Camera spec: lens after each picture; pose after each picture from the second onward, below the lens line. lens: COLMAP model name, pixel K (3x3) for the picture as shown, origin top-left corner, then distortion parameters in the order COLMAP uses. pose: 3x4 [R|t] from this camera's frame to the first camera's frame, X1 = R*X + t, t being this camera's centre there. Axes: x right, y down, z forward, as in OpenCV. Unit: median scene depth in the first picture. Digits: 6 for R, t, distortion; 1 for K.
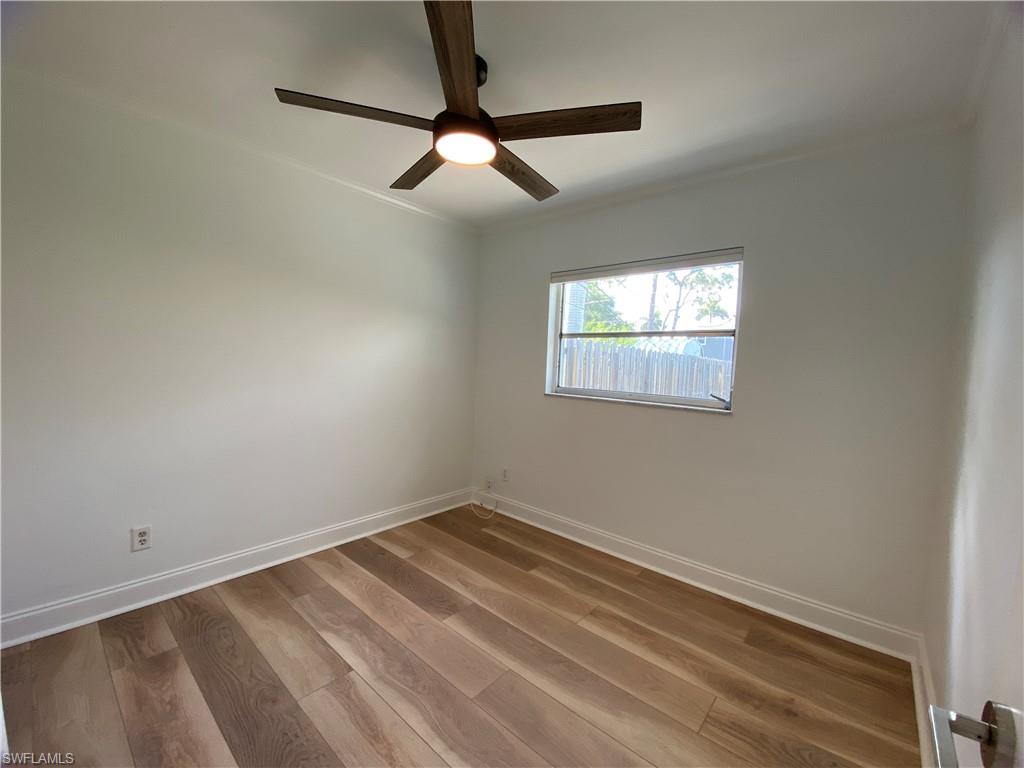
lens RADIAL K [[417.1, 0, 512.0], [0, 417.1, 384.0], [0, 0, 1]] dist [0.000575, 0.000046]
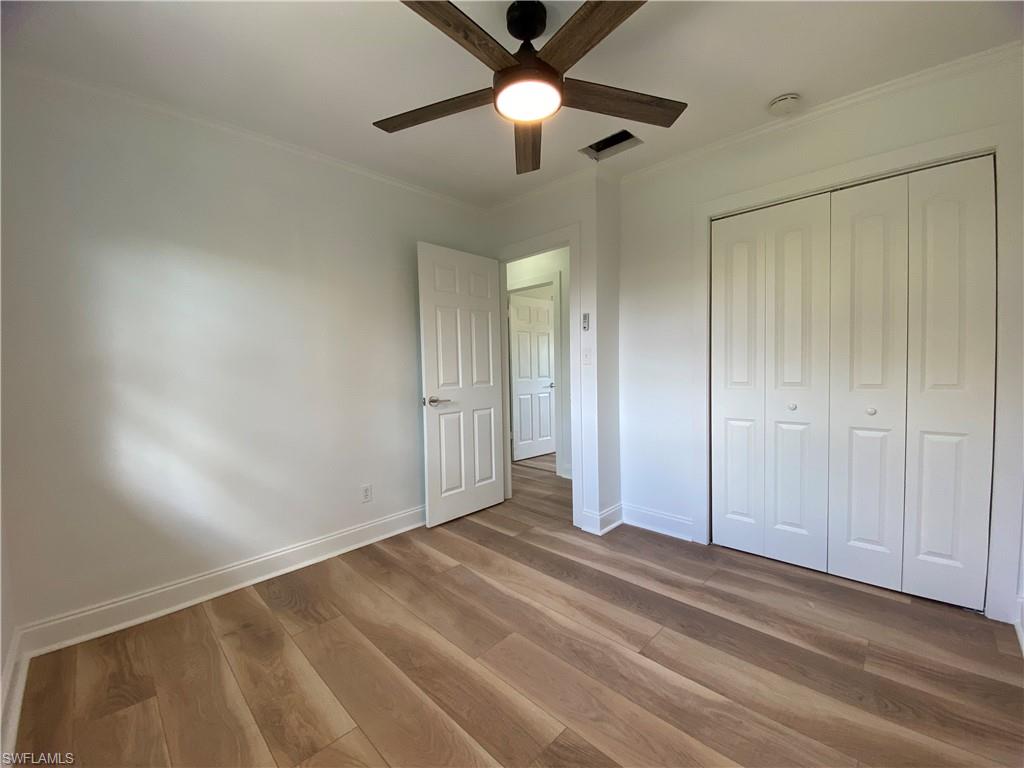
lens RADIAL K [[417.1, 0, 512.0], [0, 417.1, 384.0], [0, 0, 1]] dist [0.000575, 0.000046]
pose [[-0.997520, -0.017208, 0.068249, -0.133696], [-0.010164, 0.994708, 0.102241, -0.023340], [-0.069647, 0.101294, -0.992416, 1.765367]]
